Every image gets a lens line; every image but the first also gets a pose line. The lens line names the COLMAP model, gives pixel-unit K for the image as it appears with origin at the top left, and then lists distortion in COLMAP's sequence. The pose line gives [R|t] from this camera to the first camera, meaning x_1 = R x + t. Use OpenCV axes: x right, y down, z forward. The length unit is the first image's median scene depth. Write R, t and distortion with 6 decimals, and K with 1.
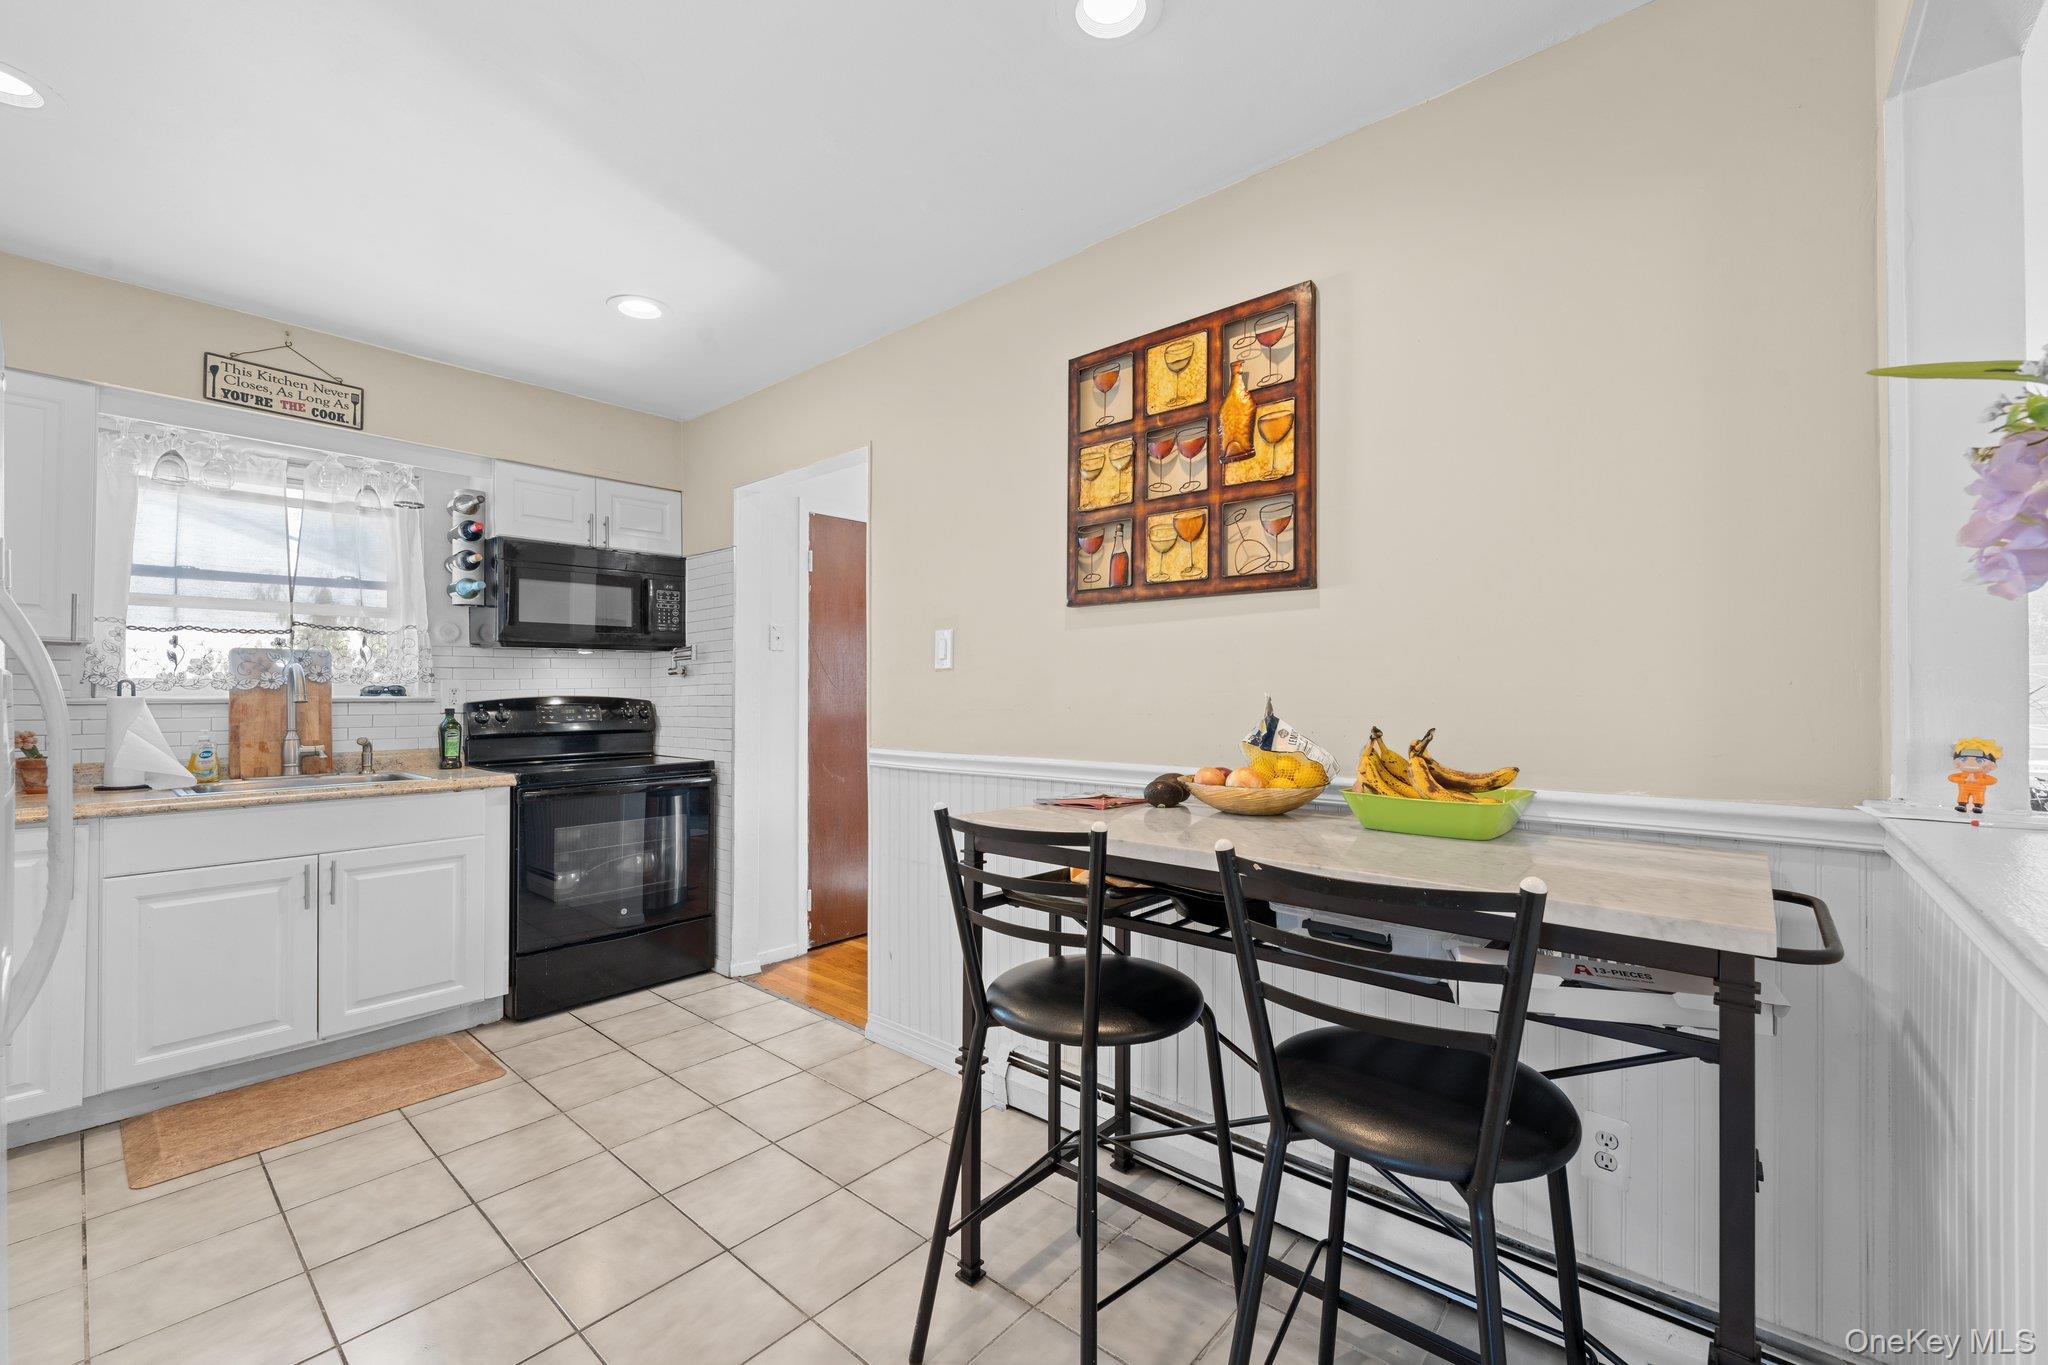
lens RADIAL K [[834.2, 0, 1023.2], [0, 834.2, 688.0], [0, 0, 1]] dist [-0.000741, -0.000214]
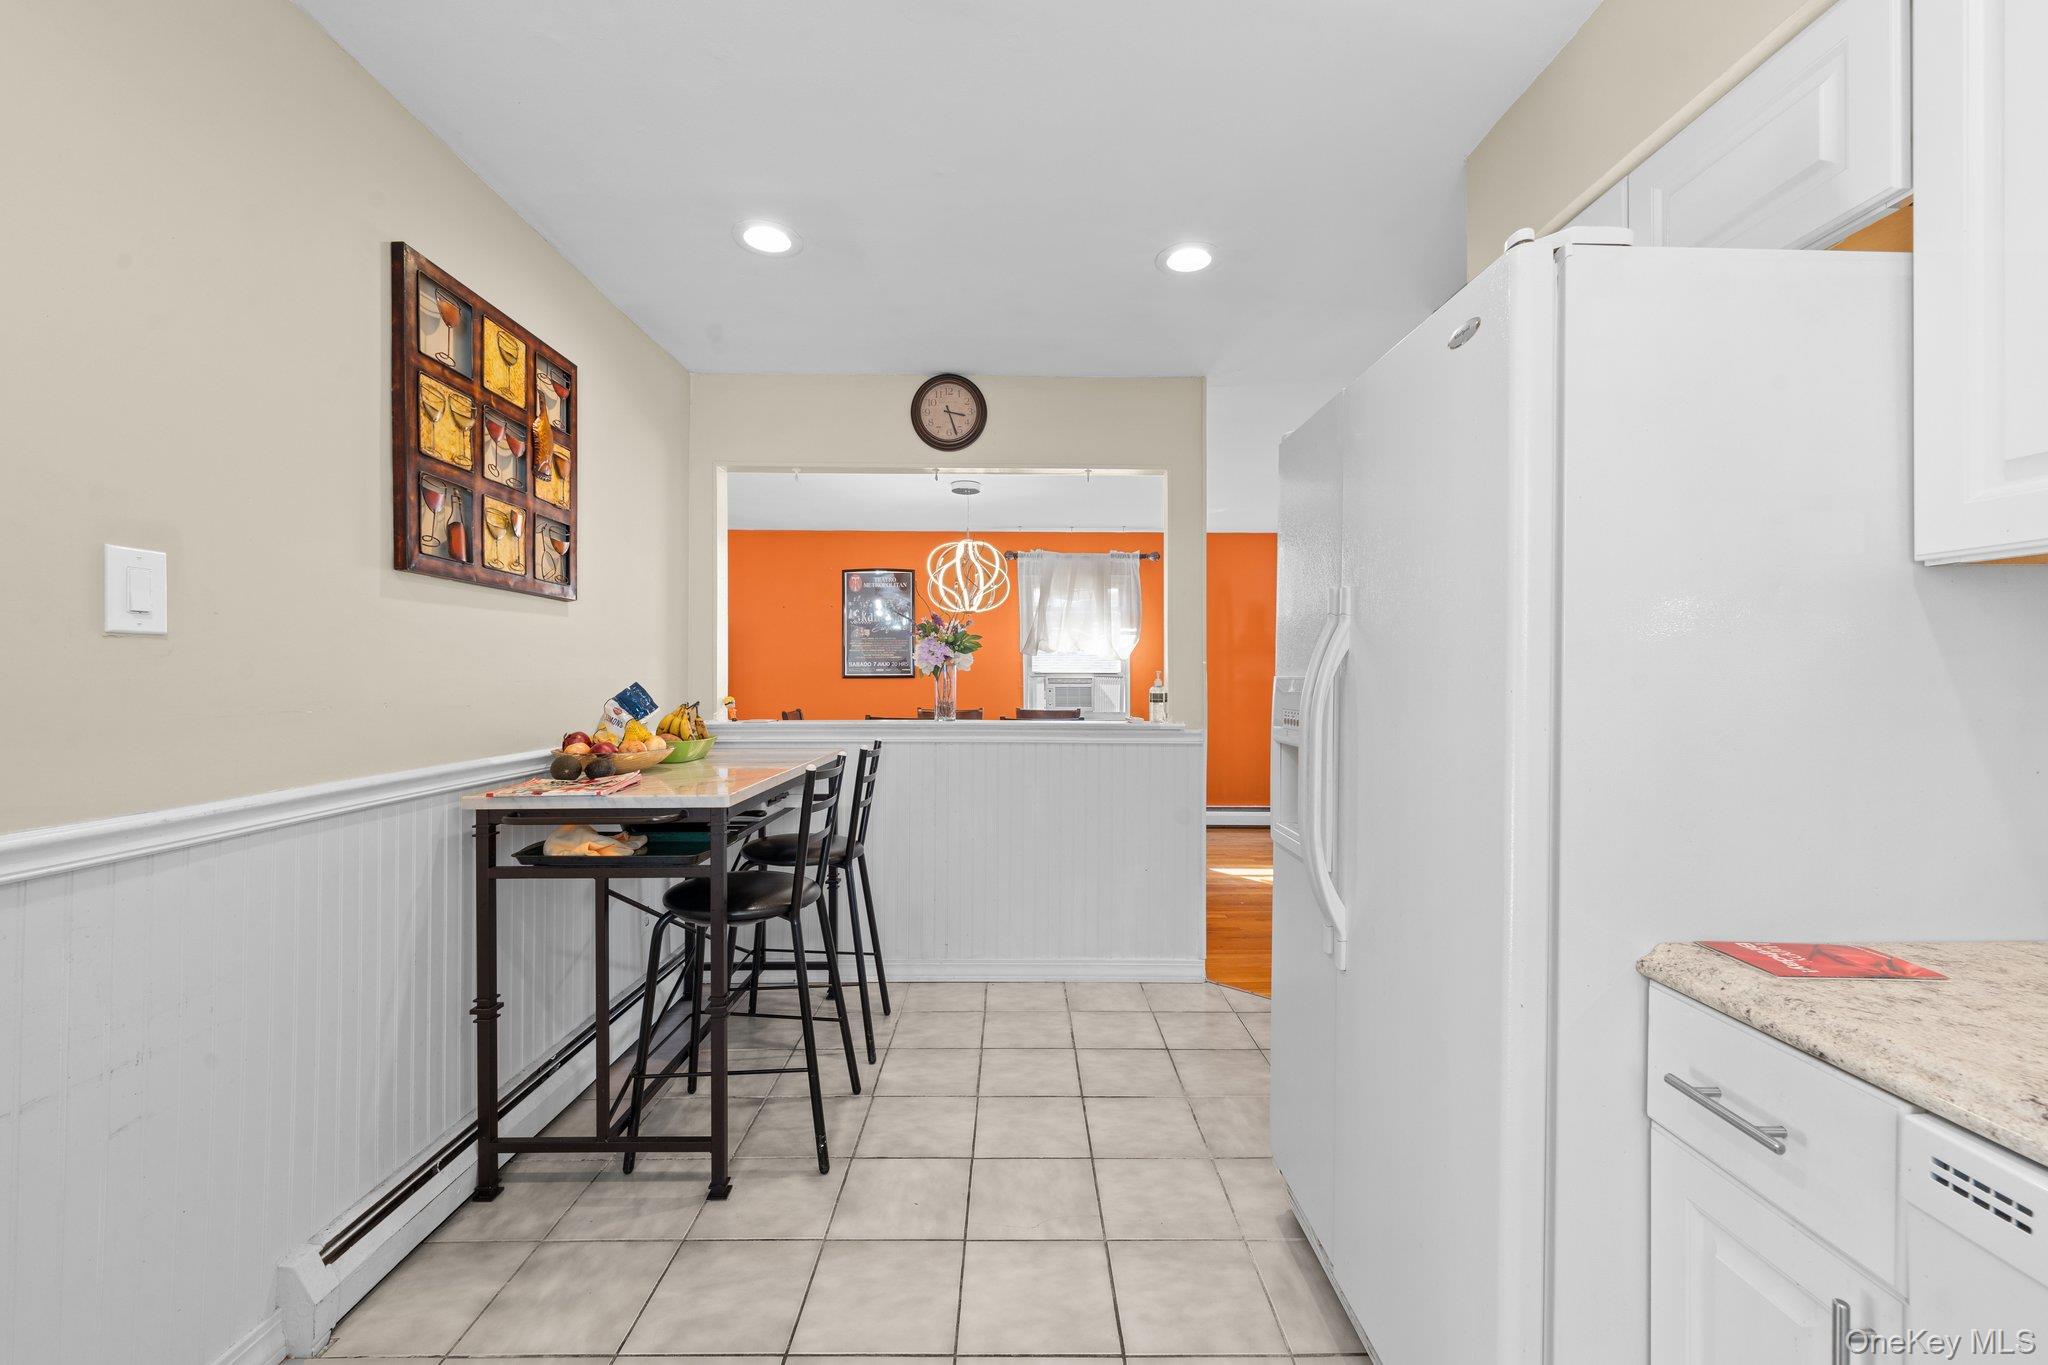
lens RADIAL K [[827.9, 0, 1029.9], [0, 827.9, 675.9], [0, 0, 1]] dist [0.001458, -0.000039]
pose [[-0.669668, 0.000084, 0.742660, -0.905508], [-0.009602, 0.999915, -0.008771, 0.000648], [-0.742598, -0.013005, -0.669611, 1.105176]]
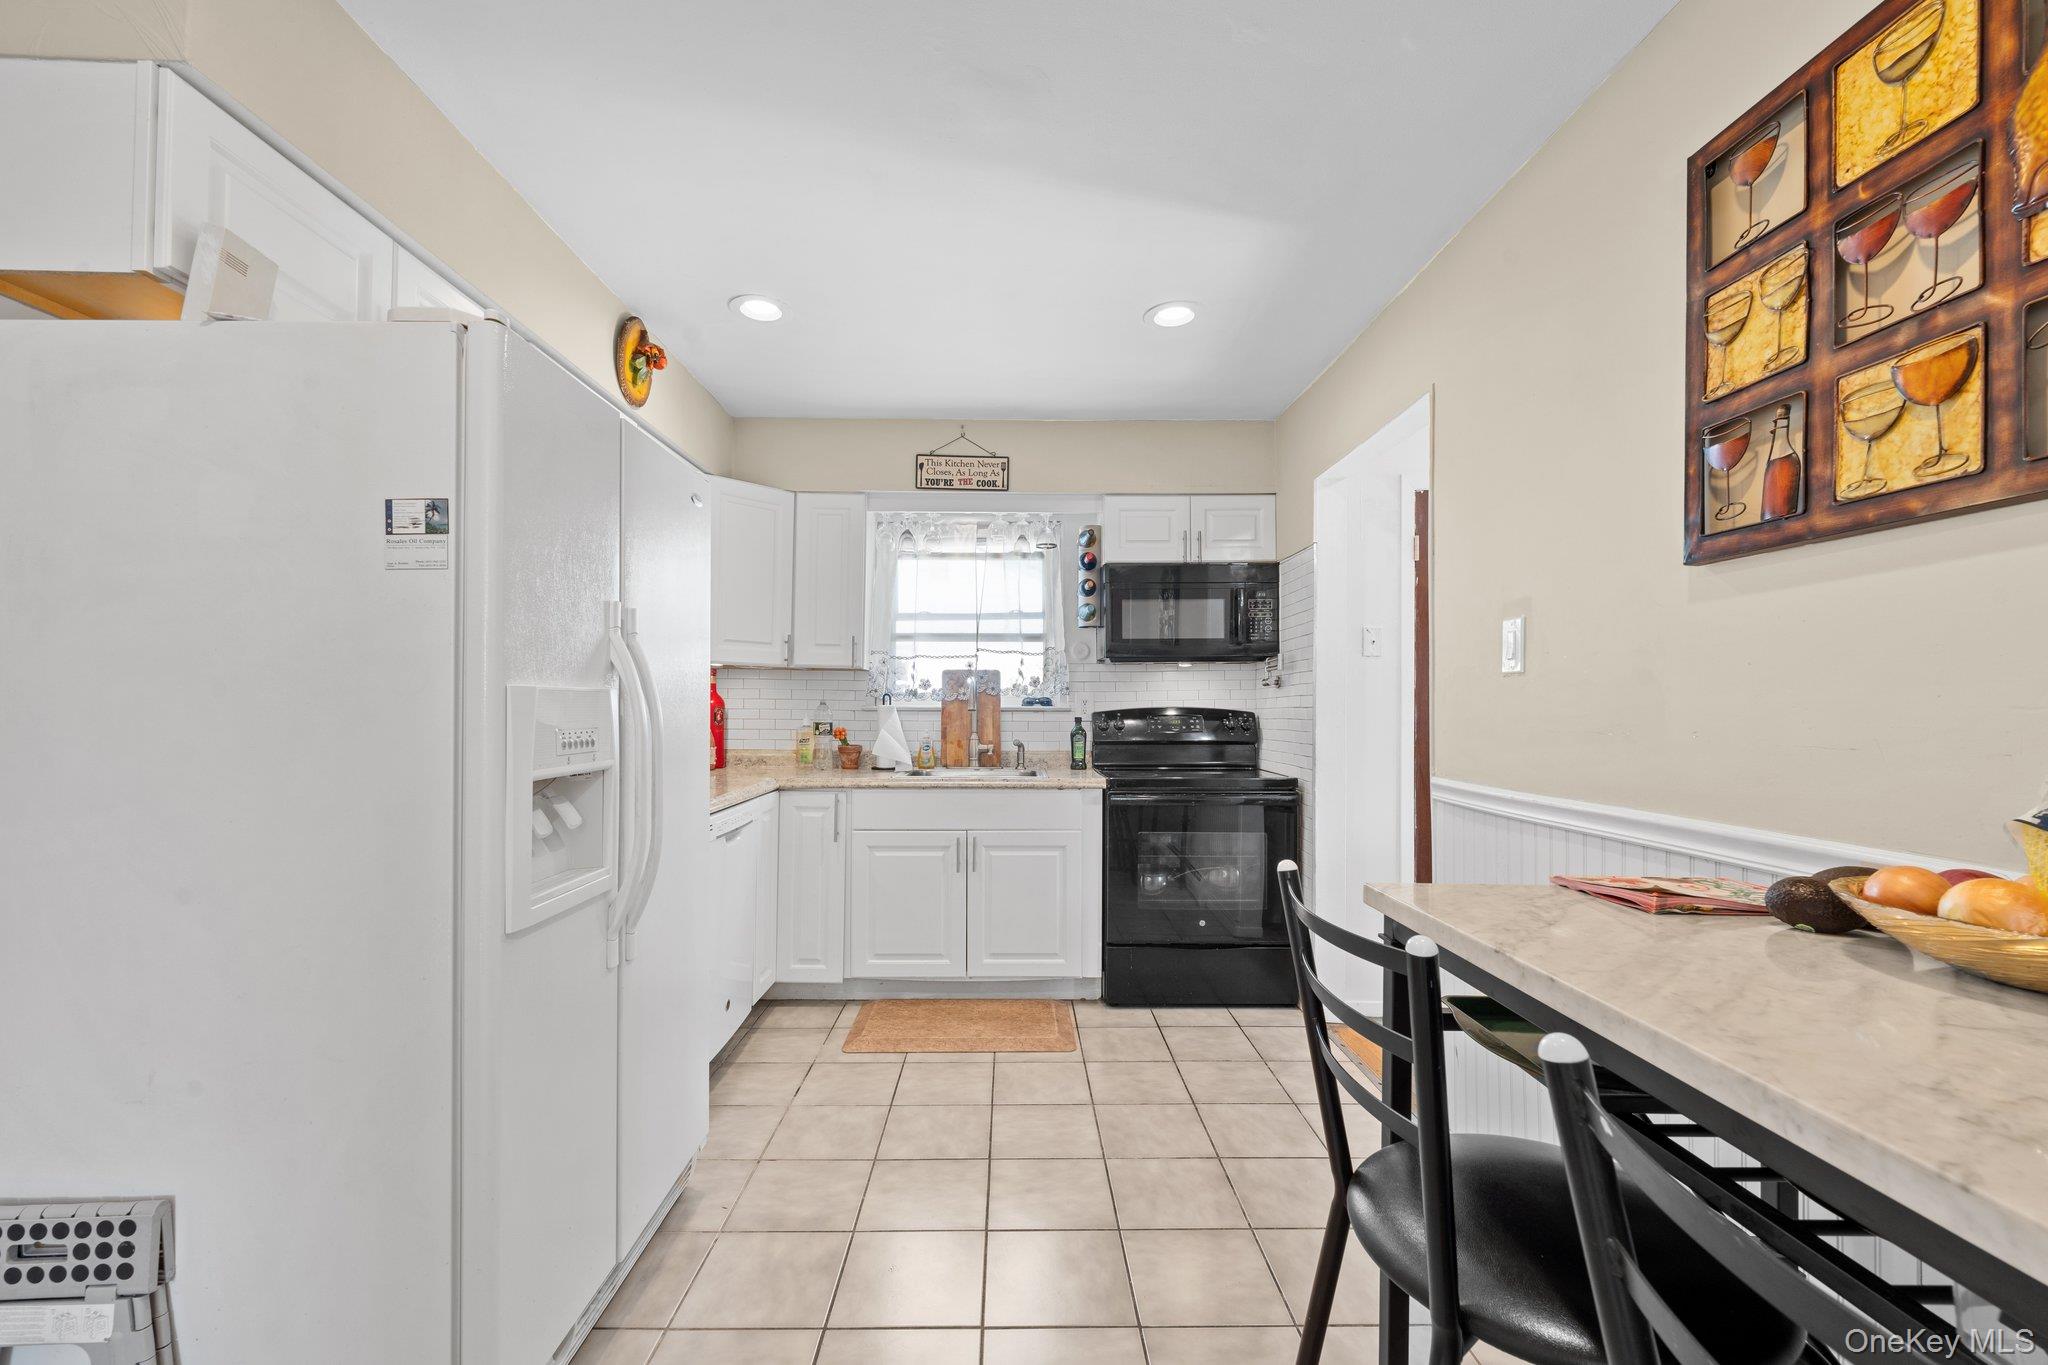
lens RADIAL K [[842.7, 0, 1019.6], [0, 842.7, 692.7], [0, 0, 1]] dist [0.000085, -0.000172]
pose [[0.665866, -0.005879, -0.746048, 0.190995], [-0.000335, 0.999966, -0.008179, 0.000365], [0.746071, 0.005696, 0.665842, 0.237665]]
